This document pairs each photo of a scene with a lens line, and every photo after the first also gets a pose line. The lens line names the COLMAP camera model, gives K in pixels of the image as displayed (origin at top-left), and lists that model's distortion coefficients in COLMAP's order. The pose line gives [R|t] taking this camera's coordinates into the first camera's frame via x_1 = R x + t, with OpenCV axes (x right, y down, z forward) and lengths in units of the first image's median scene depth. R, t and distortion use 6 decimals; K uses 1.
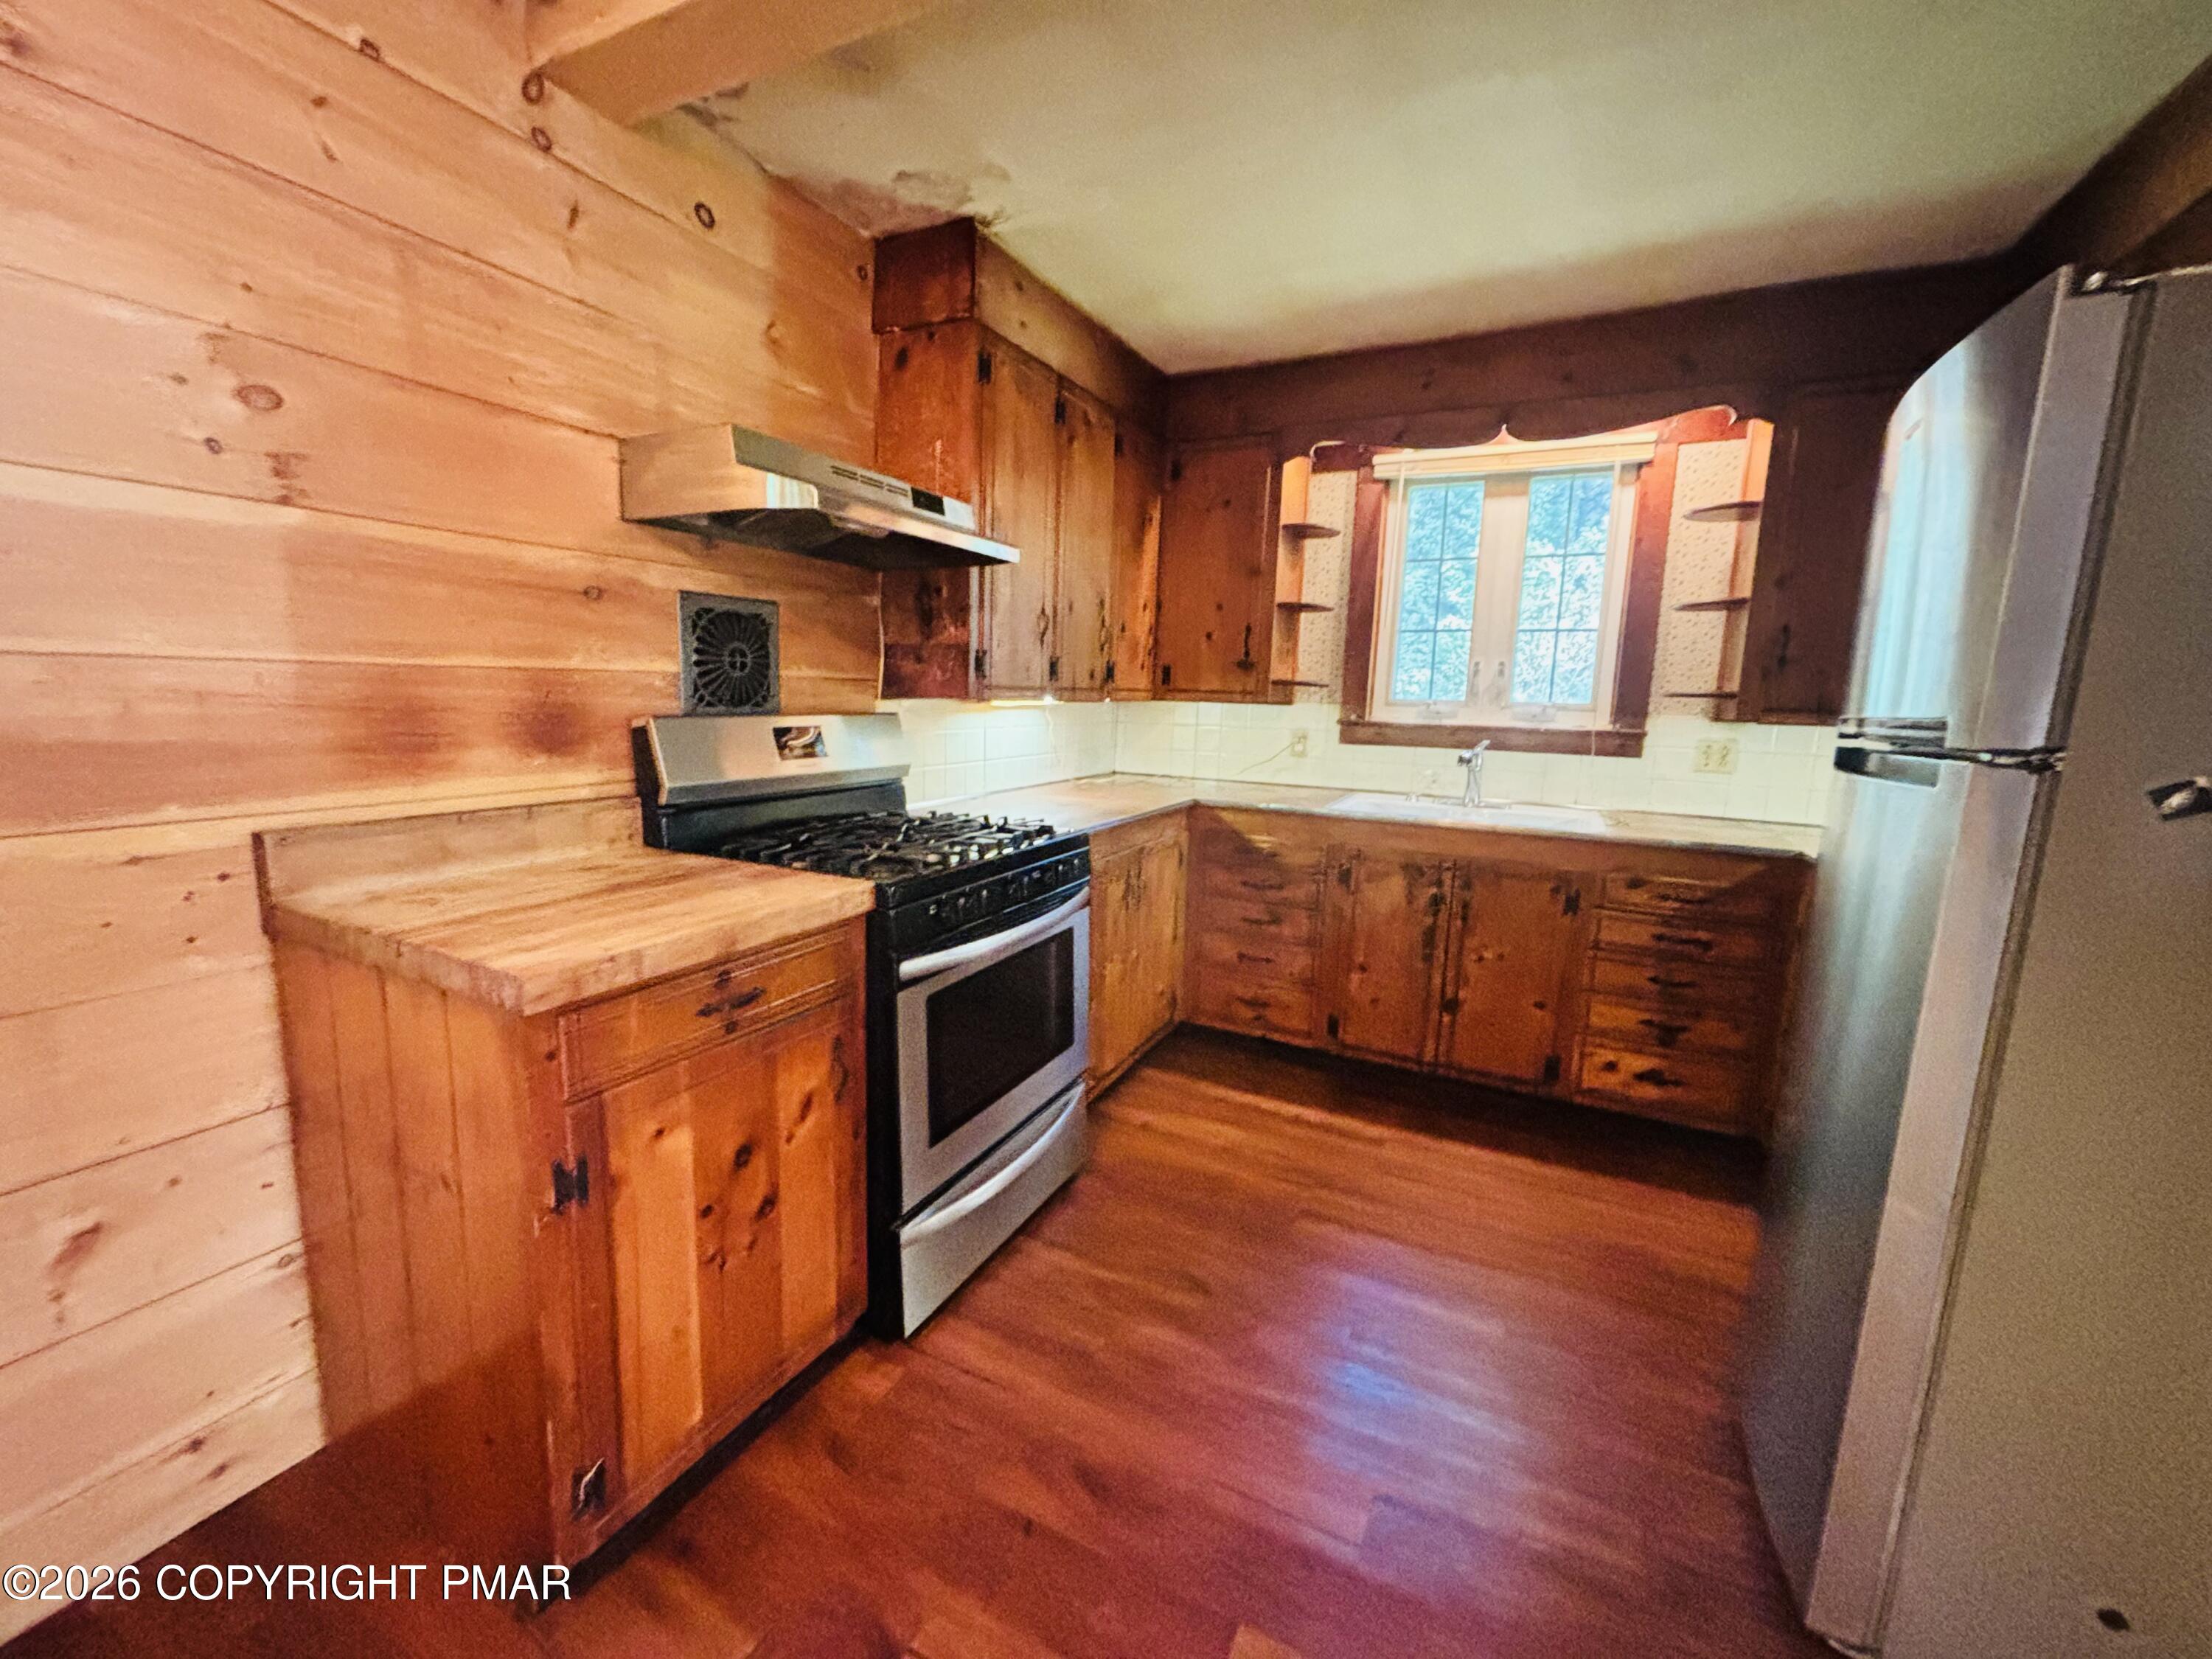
lens RADIAL K [[901.2, 0, 1091.8], [0, 901.2, 828.7], [0, 0, 1]] dist [0.000181, -0.000084]
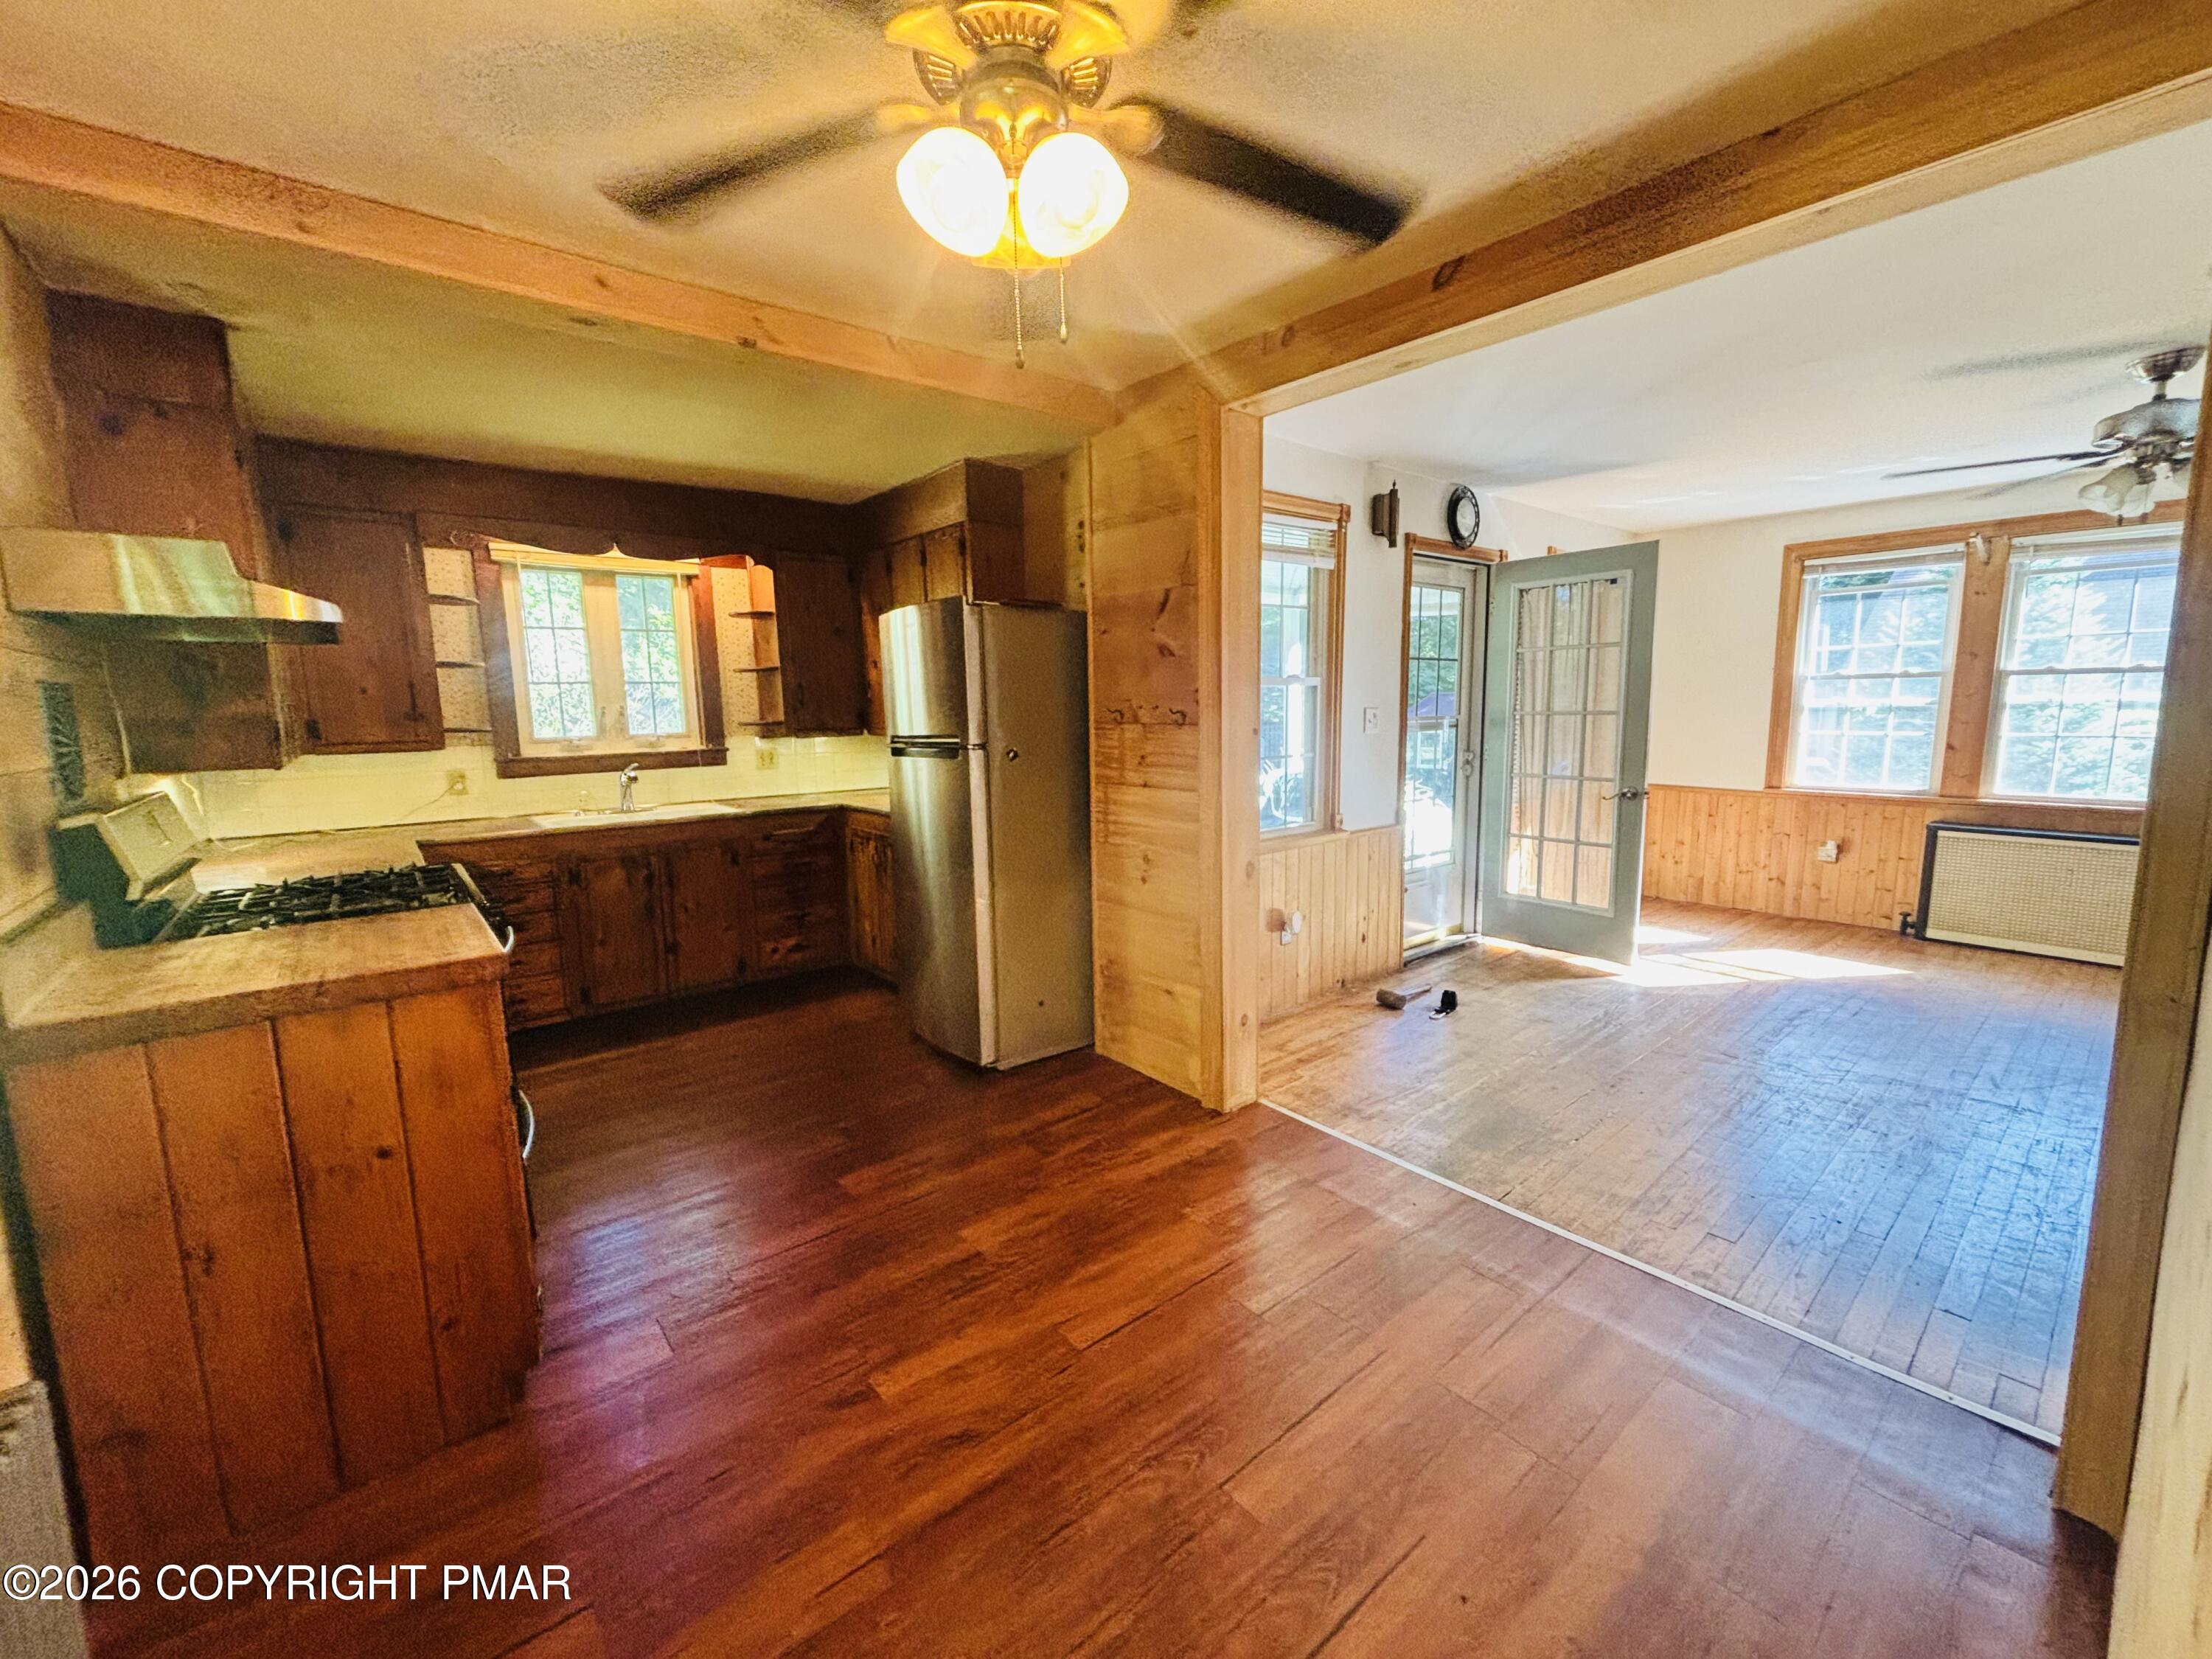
lens RADIAL K [[901.2, 0, 1107.1], [0, 901.2, 831.8], [0, 0, 1]] dist [0.000969, 0.000408]
pose [[0.398391, -0.163728, 0.902484, -0.585634], [0.174372, 0.979514, 0.100729, -0.008286], [-0.900488, 0.117239, 0.418779, -0.242668]]
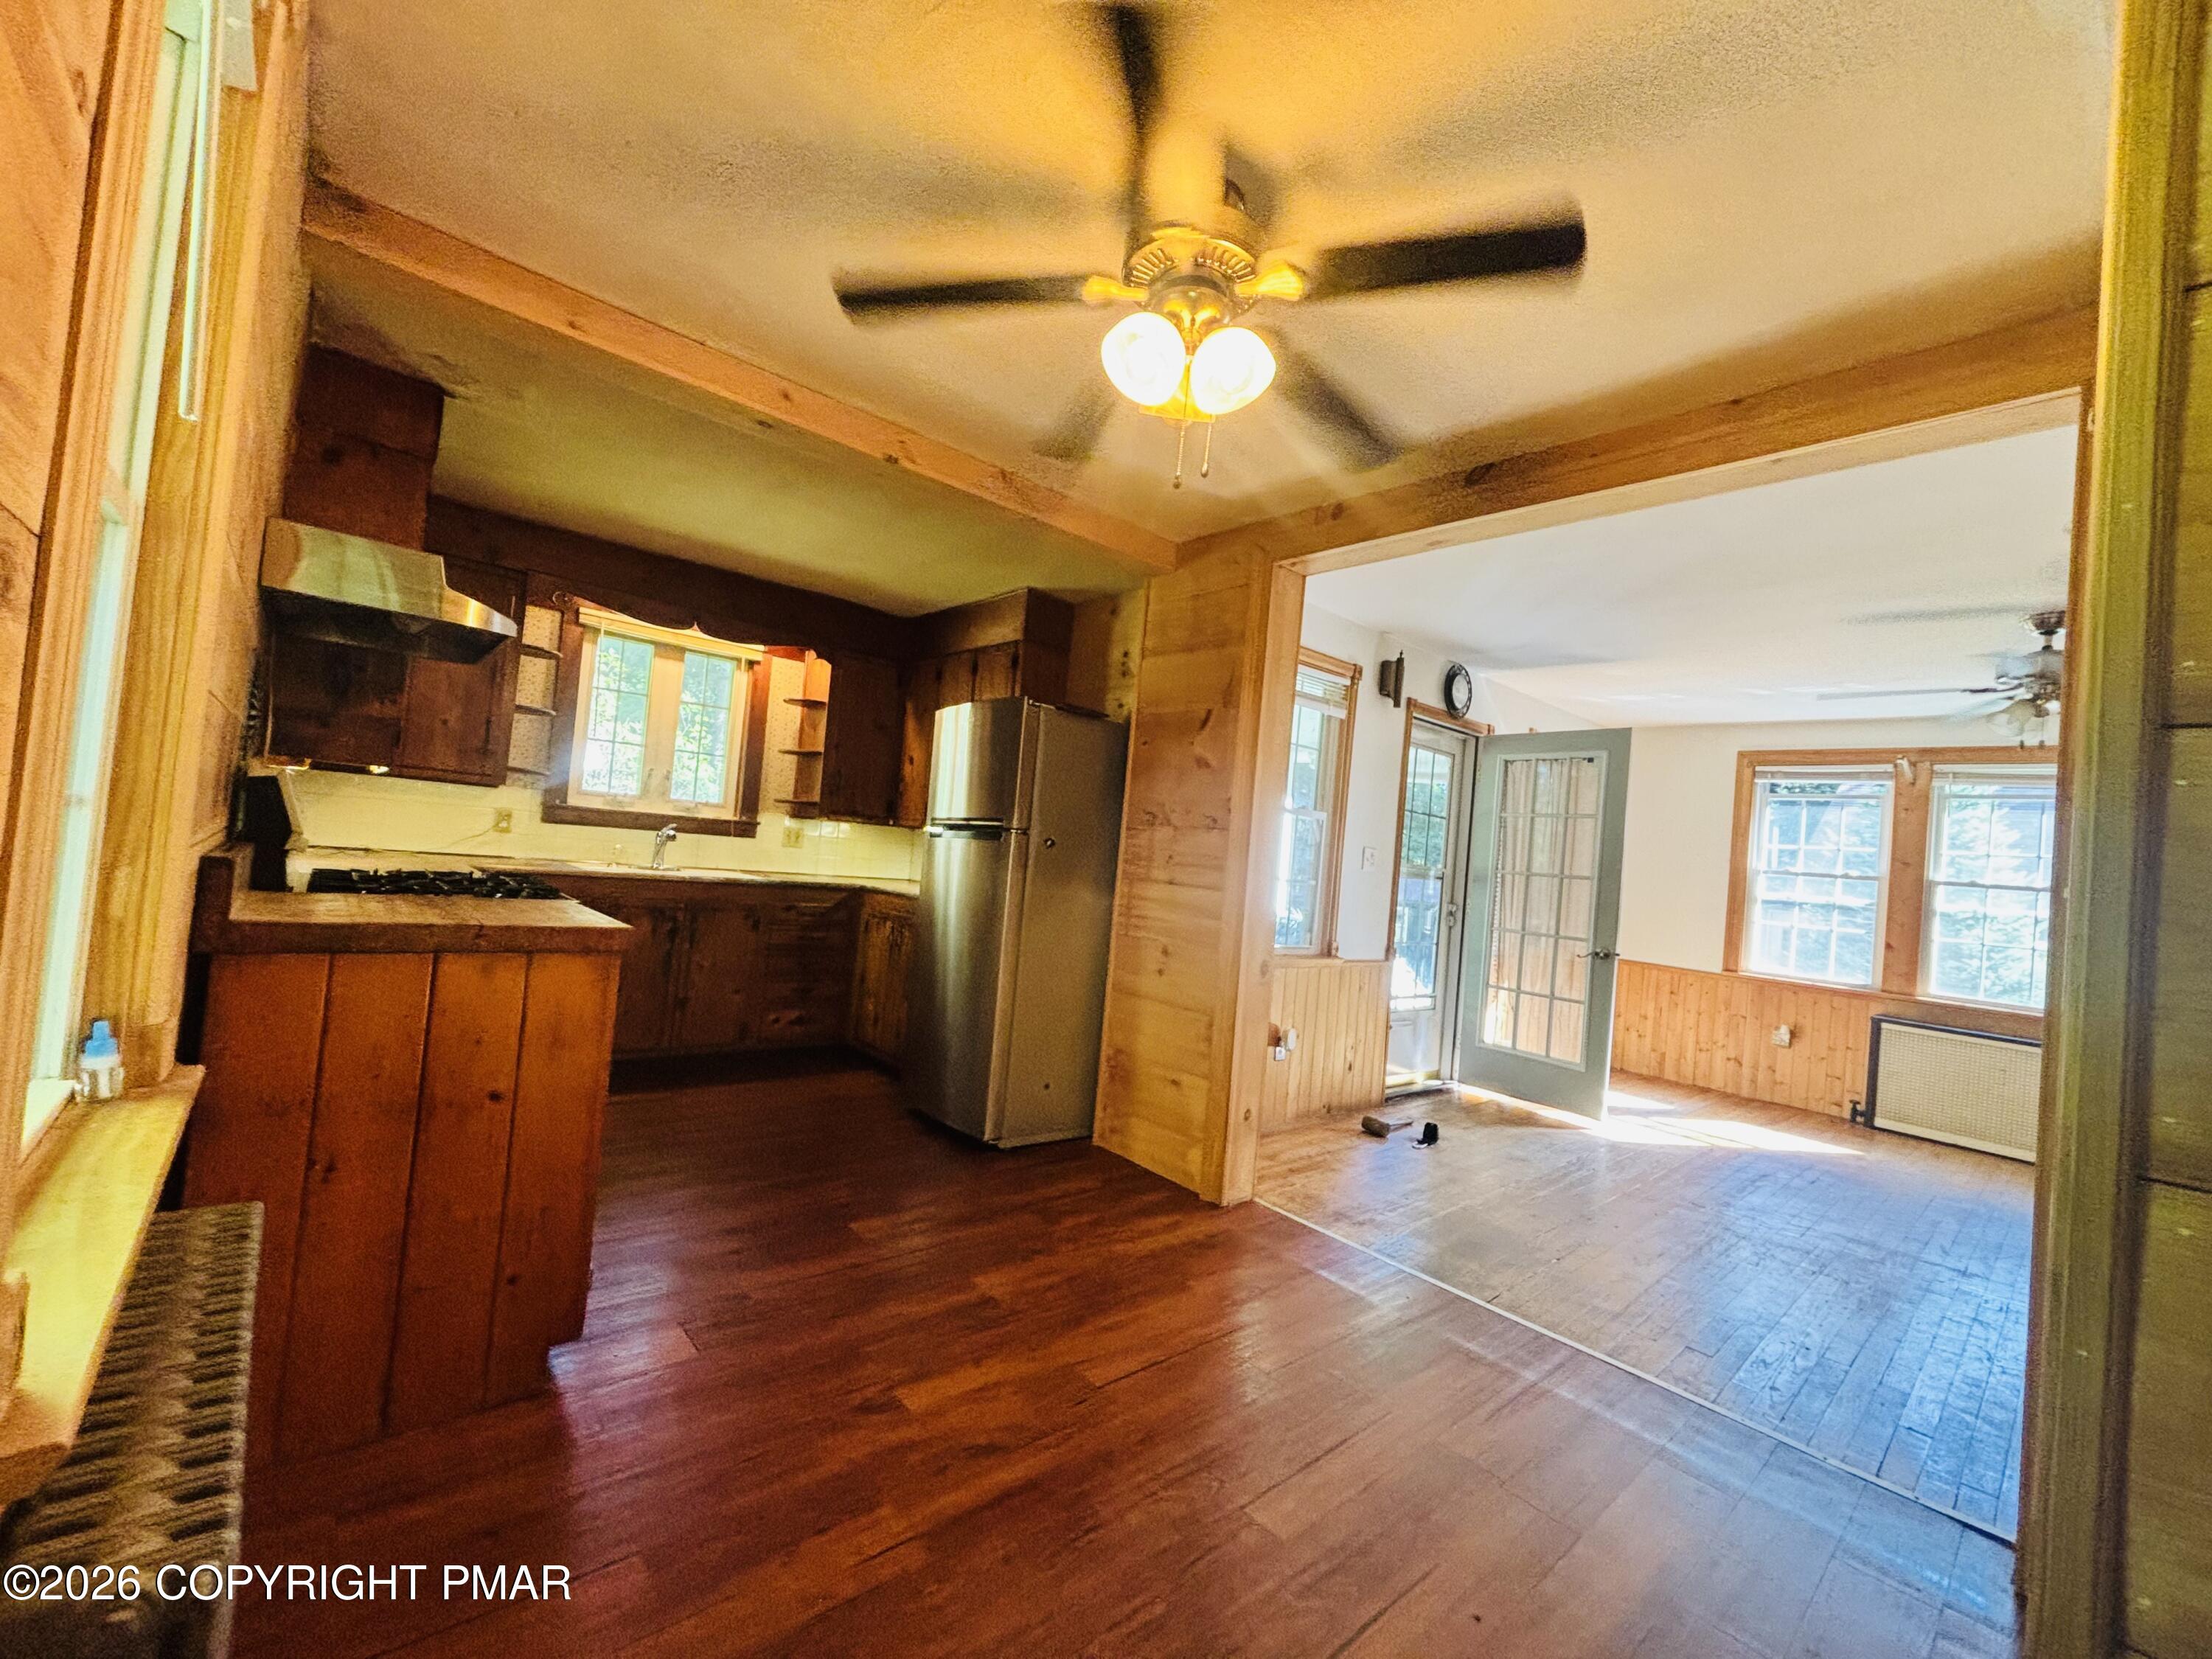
lens RADIAL K [[902.0, 0, 1109.5], [0, 902.0, 831.3], [0, 0, 1]] dist [0.000798, -0.000151]
pose [[0.368223, 0.030622, 0.929233, -0.703733], [0.068774, 0.995822, -0.060069, 0.053427], [-0.927190, 0.086026, 0.364579, -0.194061]]
